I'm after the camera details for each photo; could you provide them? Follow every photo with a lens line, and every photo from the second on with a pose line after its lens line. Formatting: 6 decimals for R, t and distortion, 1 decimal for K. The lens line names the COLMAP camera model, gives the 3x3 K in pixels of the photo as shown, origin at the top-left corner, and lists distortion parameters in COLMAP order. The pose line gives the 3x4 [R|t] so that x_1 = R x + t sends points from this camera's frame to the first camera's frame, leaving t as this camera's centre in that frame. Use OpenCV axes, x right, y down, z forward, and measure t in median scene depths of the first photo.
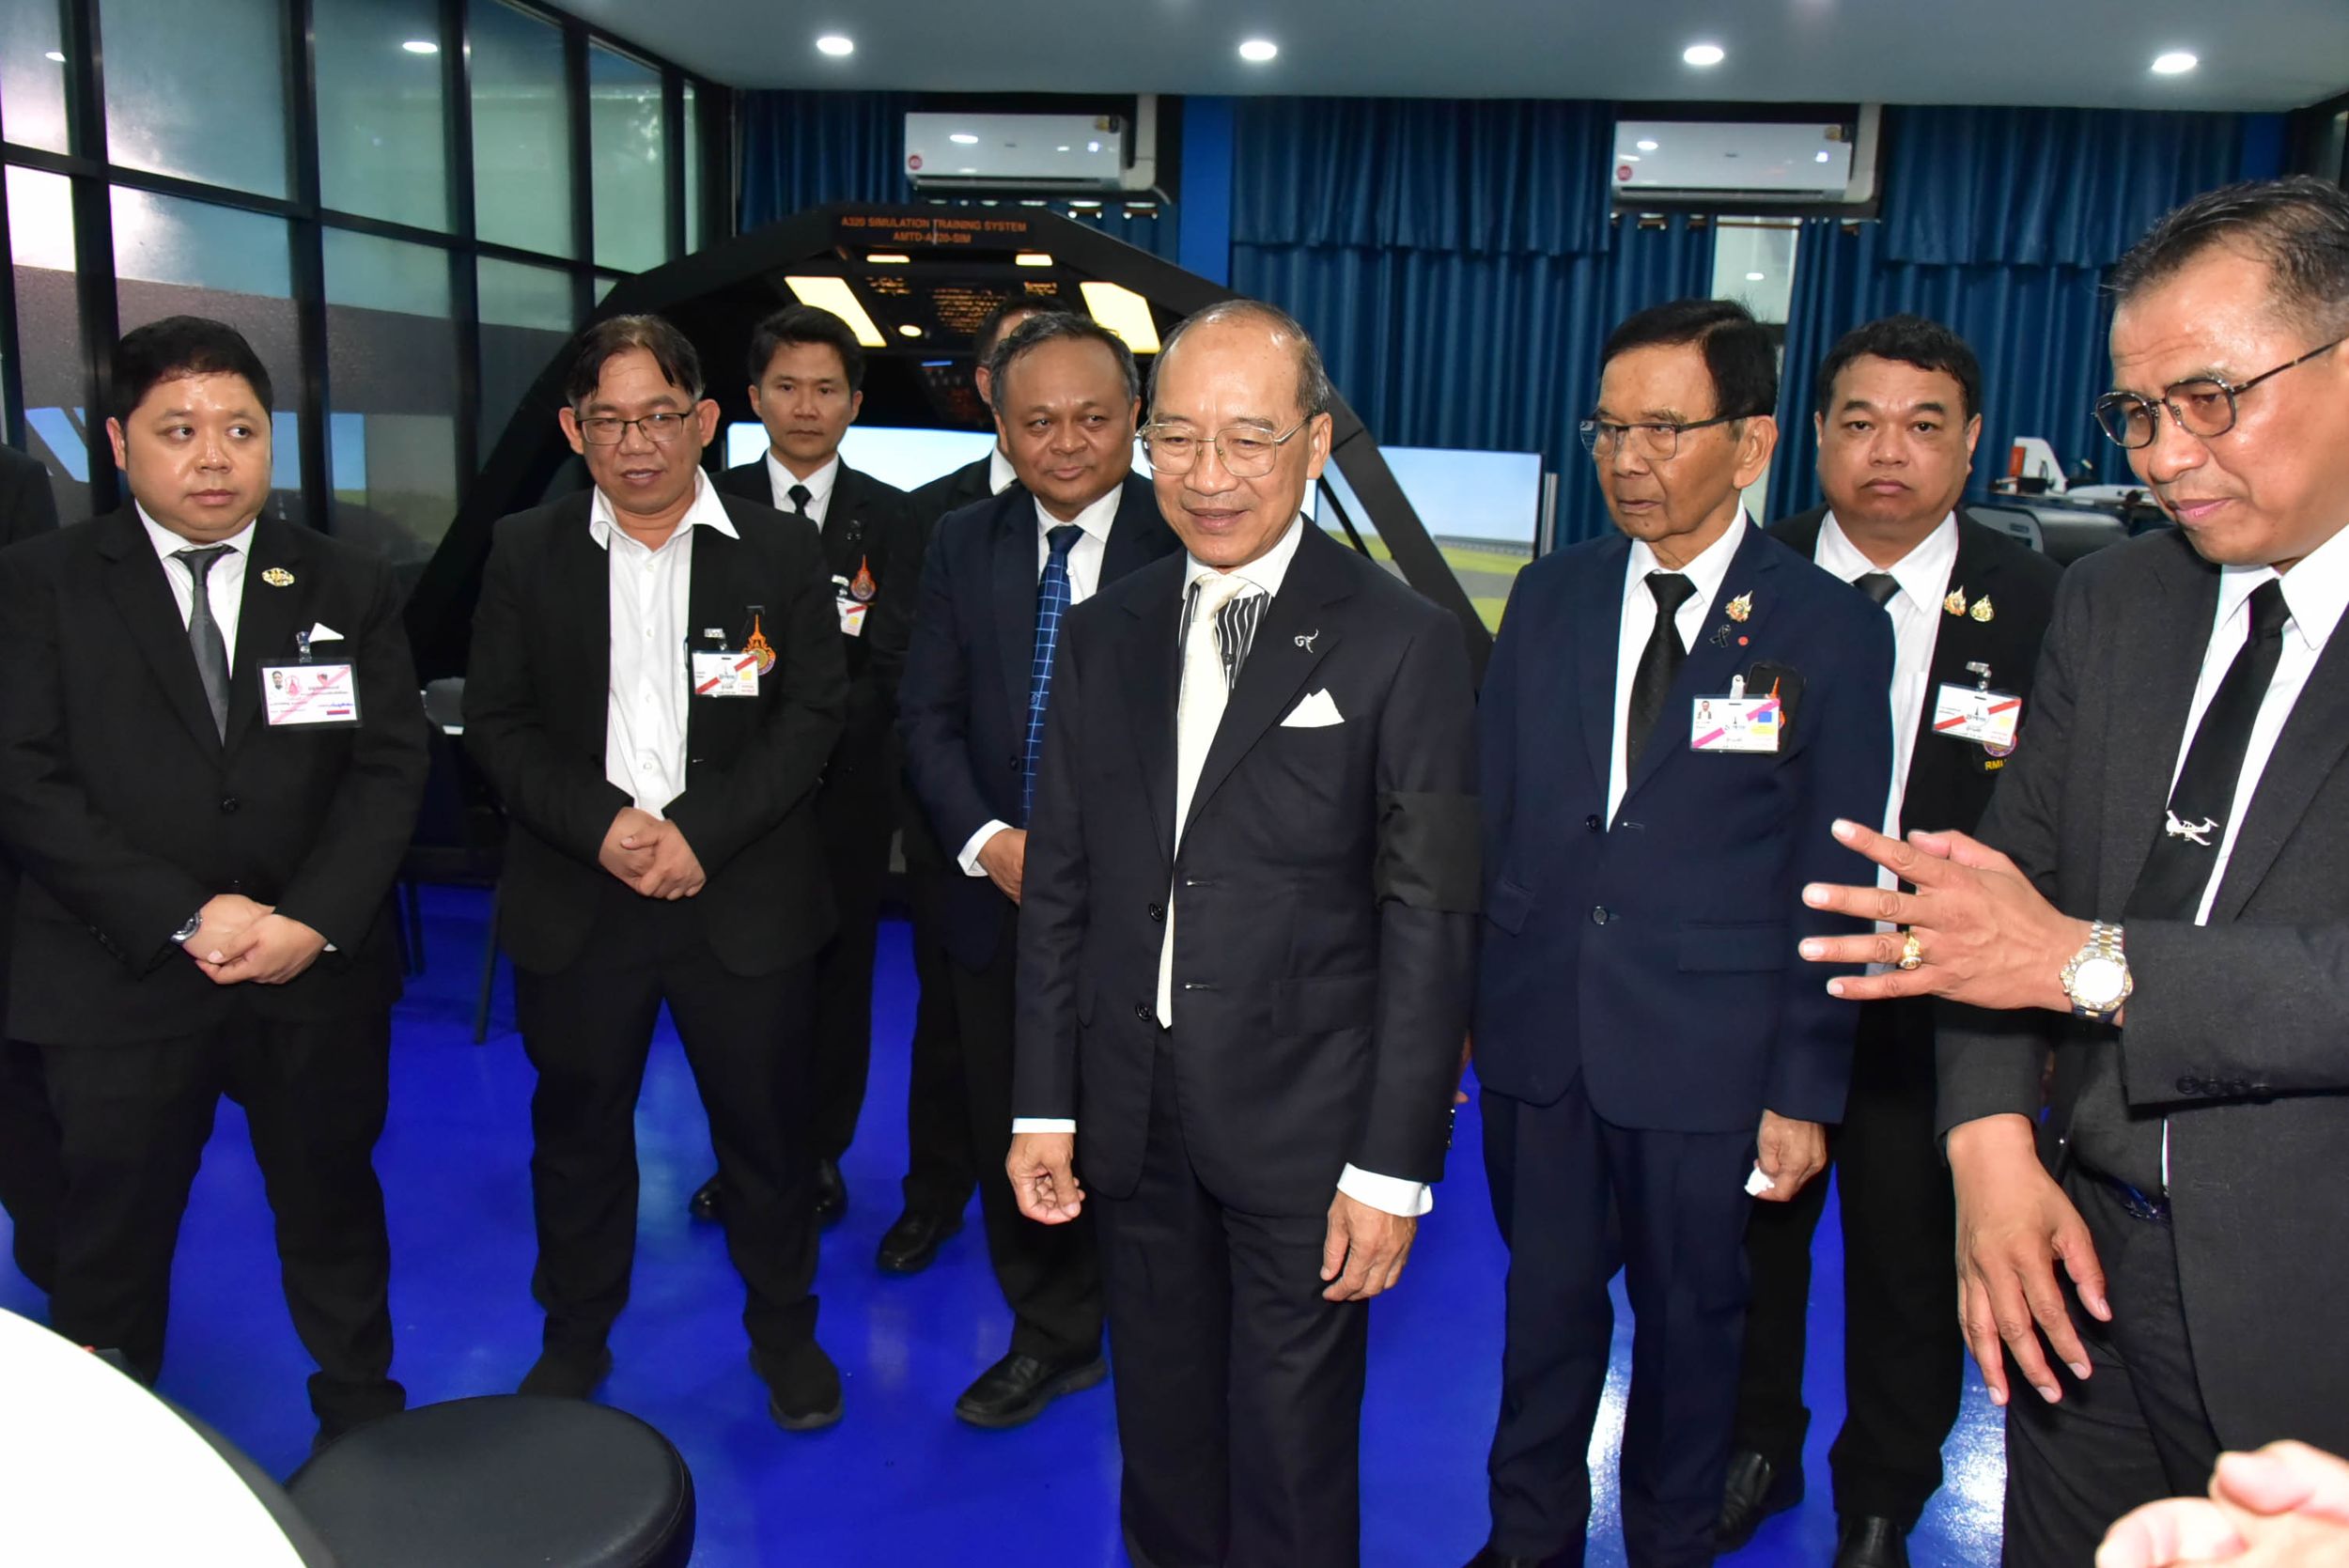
lens RADIAL K [[1818.1, 0, 1165.3], [0, 1818.1, 748.9], [0, 0, 1]] dist [0.000253, -0.049426]
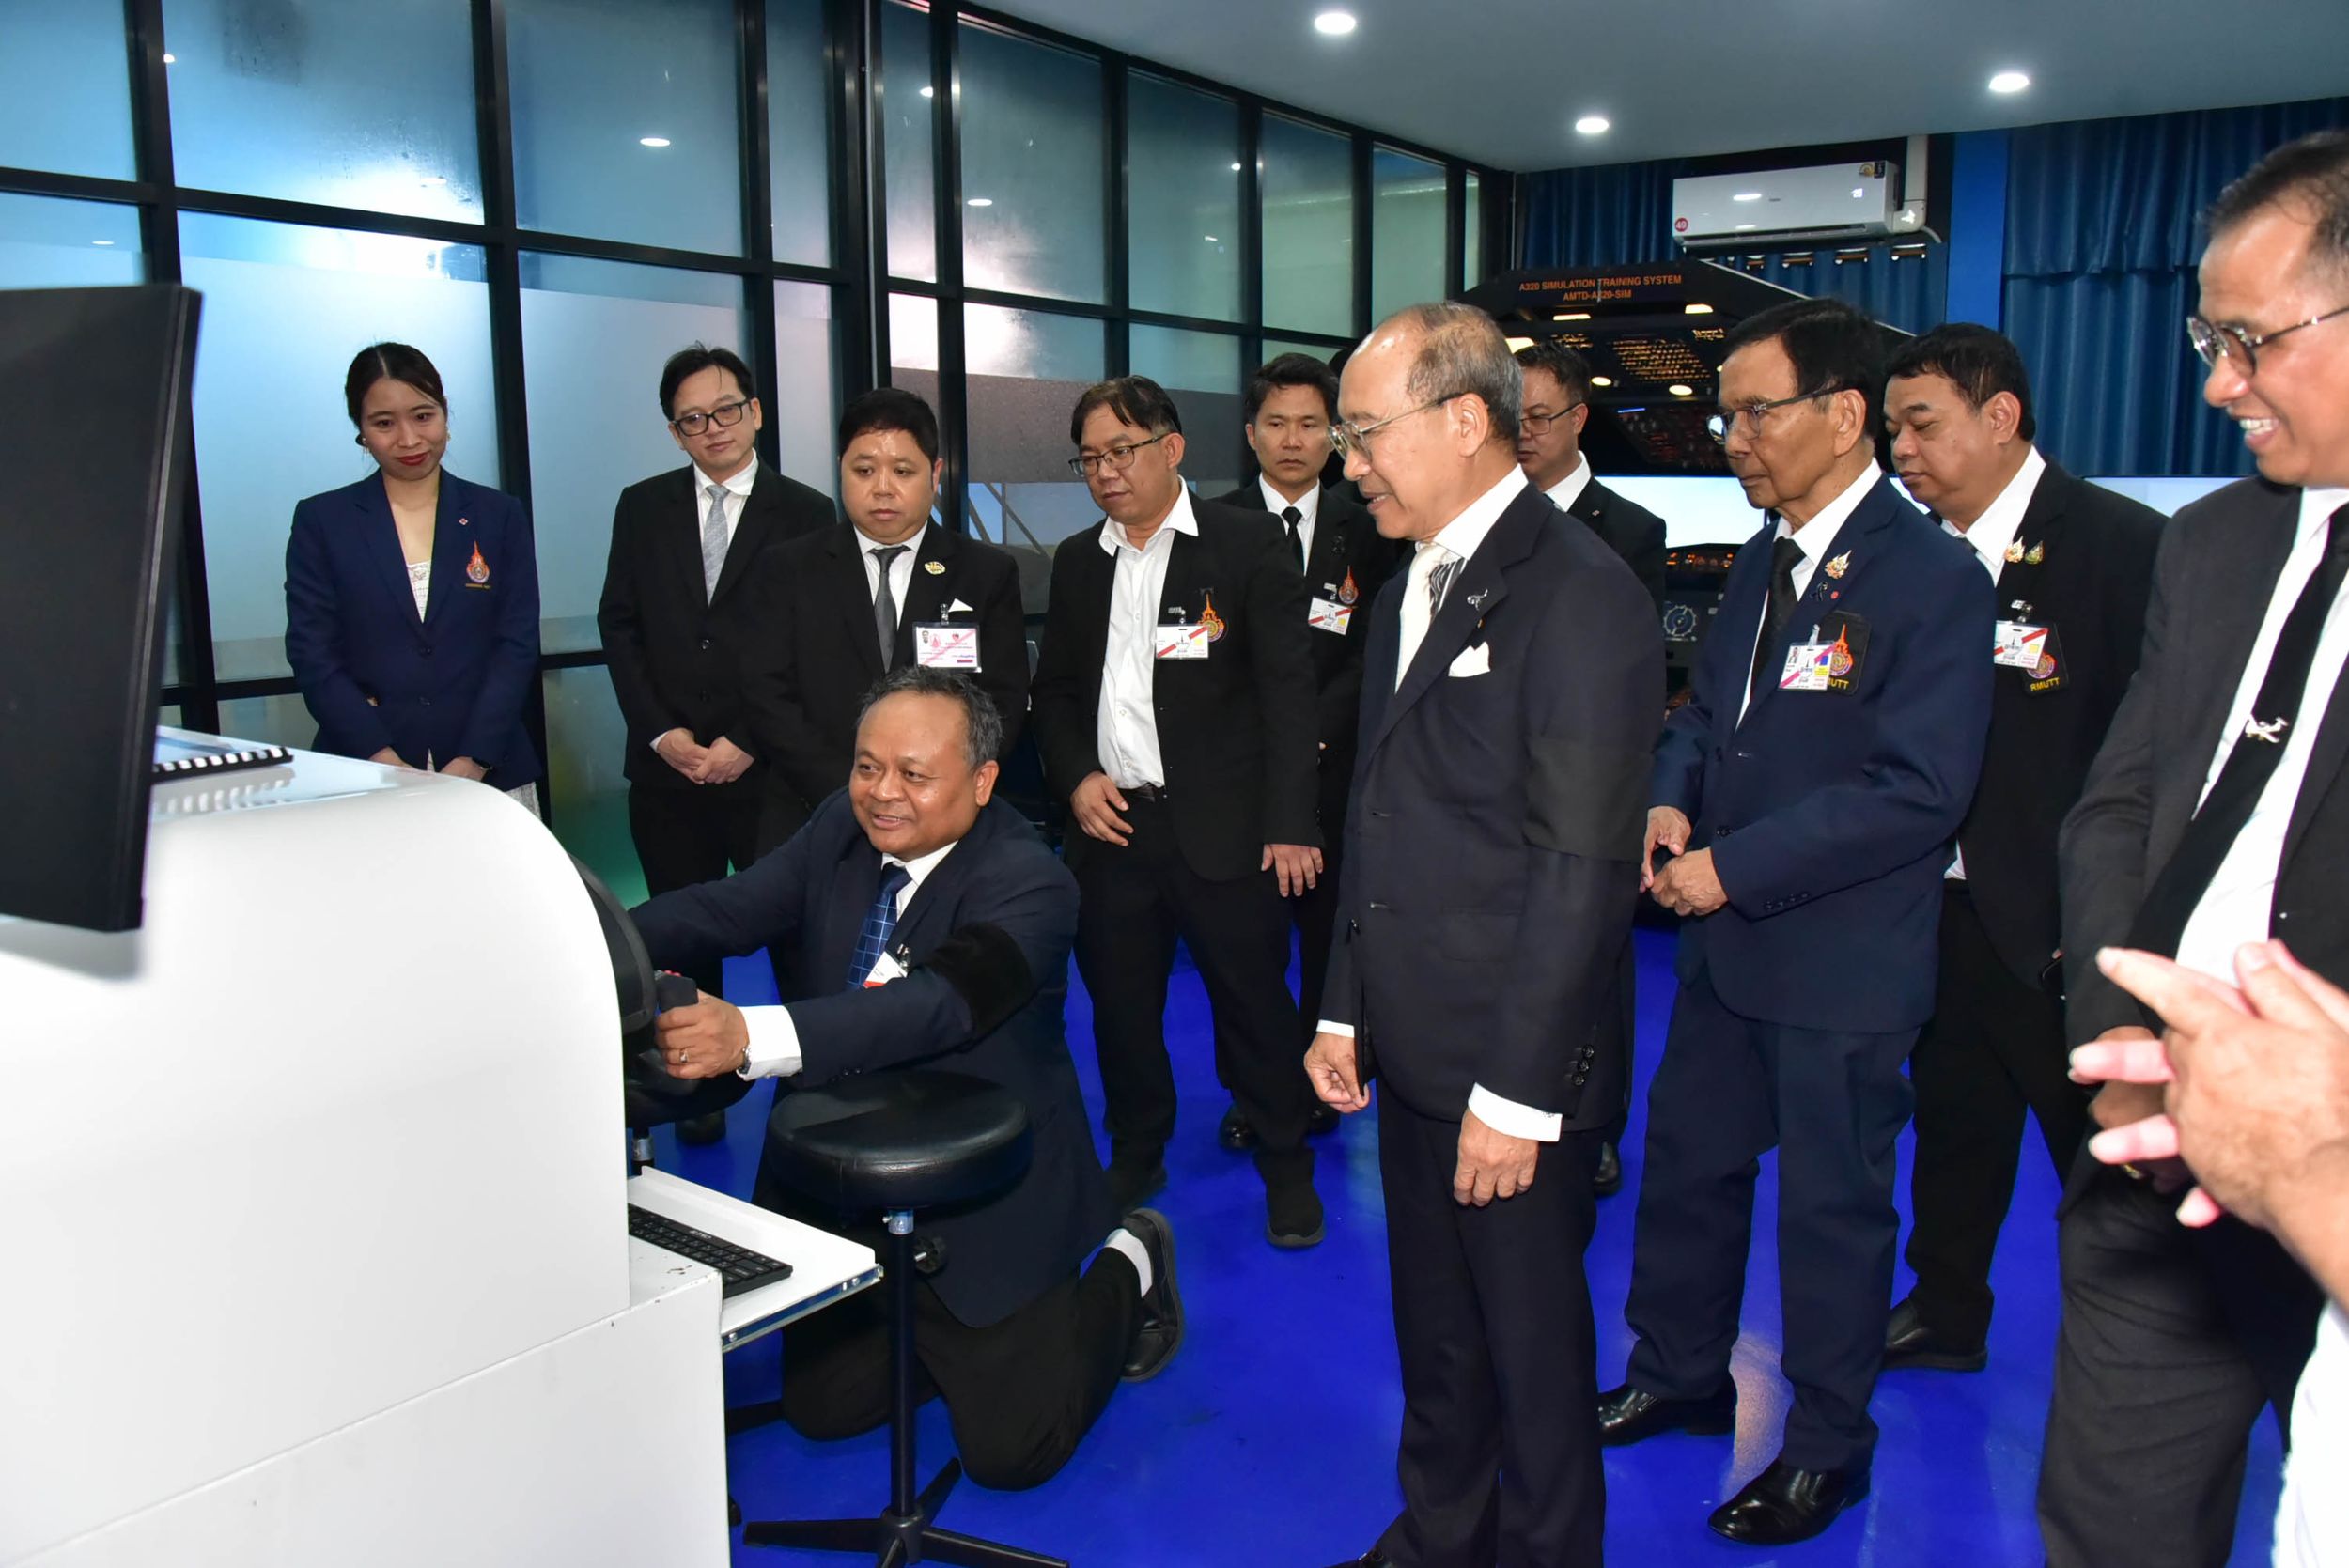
lens RADIAL K [[1826.4, 0, 1174.5], [0, 1826.4, 784.0], [0, 0, 1]] dist [-0.046419, 0.005530]
pose [[0.883320, 0.044204, -0.466682, 0.166065], [-0.052282, 0.998623, -0.004368, 0.033555], [0.465846, 0.028258, 0.884415, -0.089841]]
